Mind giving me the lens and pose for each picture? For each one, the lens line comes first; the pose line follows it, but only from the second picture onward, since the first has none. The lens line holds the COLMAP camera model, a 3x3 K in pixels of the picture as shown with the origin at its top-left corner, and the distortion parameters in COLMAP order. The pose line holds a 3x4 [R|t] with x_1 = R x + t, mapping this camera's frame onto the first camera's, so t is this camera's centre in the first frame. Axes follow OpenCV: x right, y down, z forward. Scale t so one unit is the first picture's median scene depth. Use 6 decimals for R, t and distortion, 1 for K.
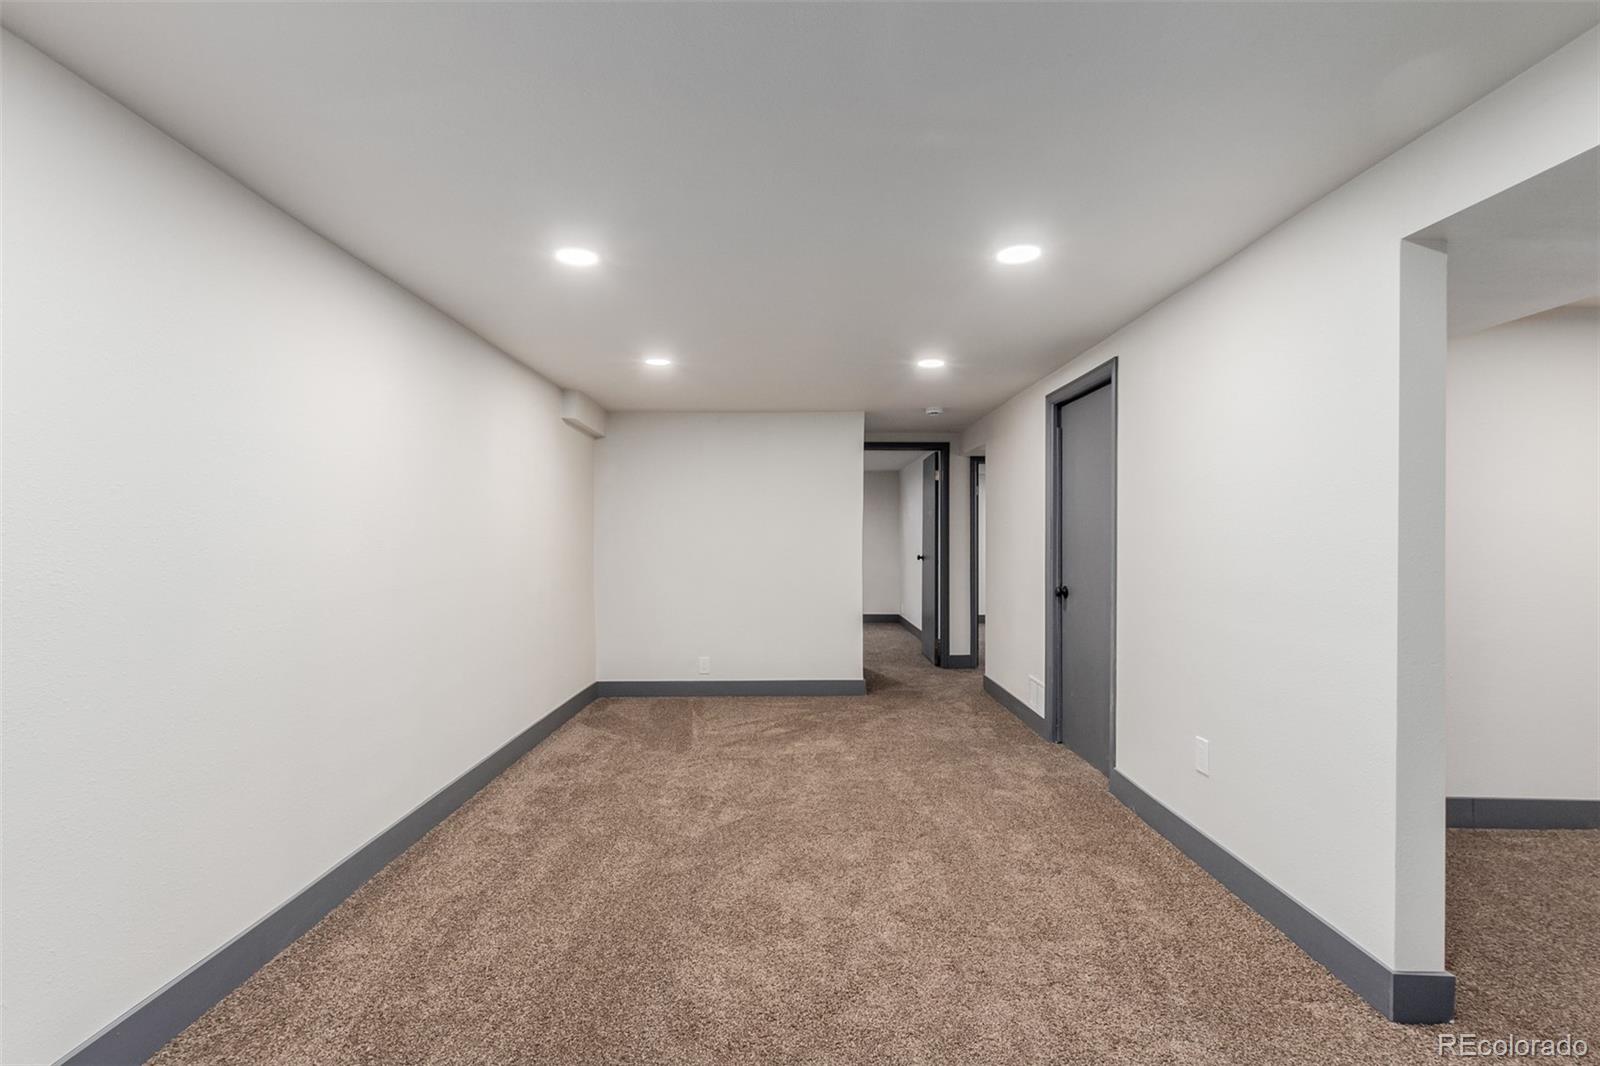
lens RADIAL K [[745.0, 0, 827.0], [0, 745.0, 537.8], [0, 0, 1]] dist [0.003639, -0.000807]
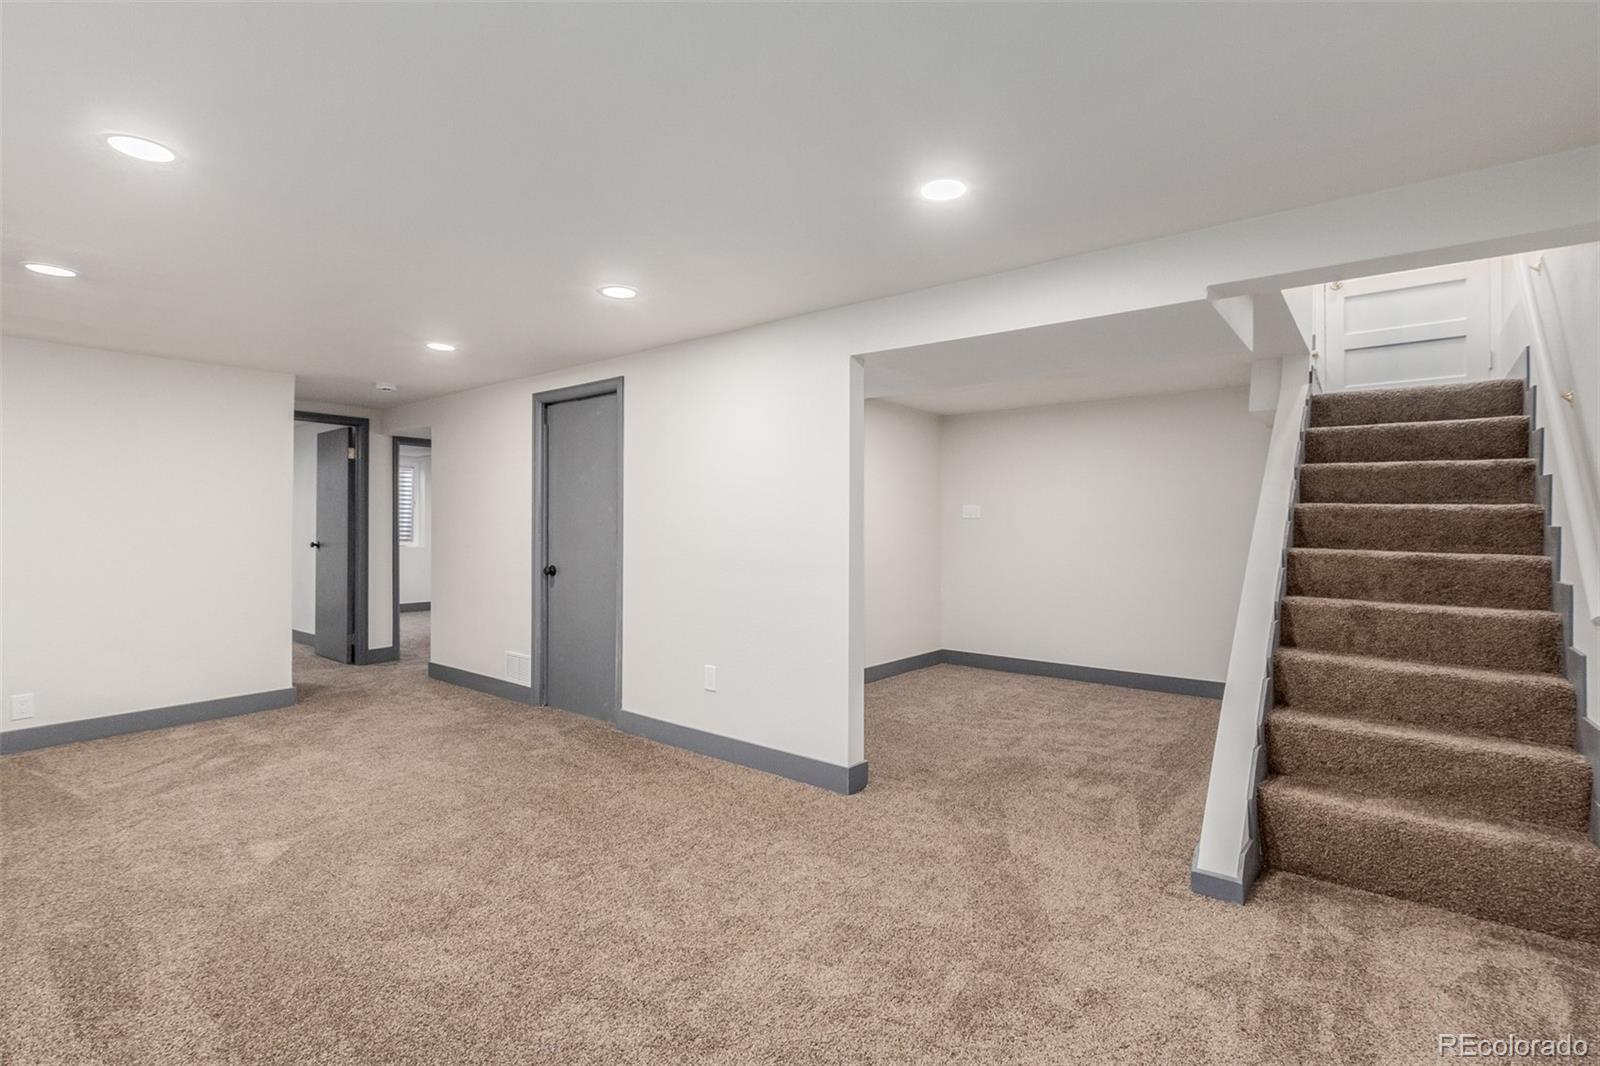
lens RADIAL K [[745.0, 0, 827.0], [0, 745.0, 537.8], [0, 0, 1]] dist [0.003639, -0.000807]
pose [[0.596221, -0.012054, 0.802730, -0.351313], [-0.003825, 0.999833, 0.017854, 0.000317], [-0.802811, -0.013715, 0.596076, -0.006520]]
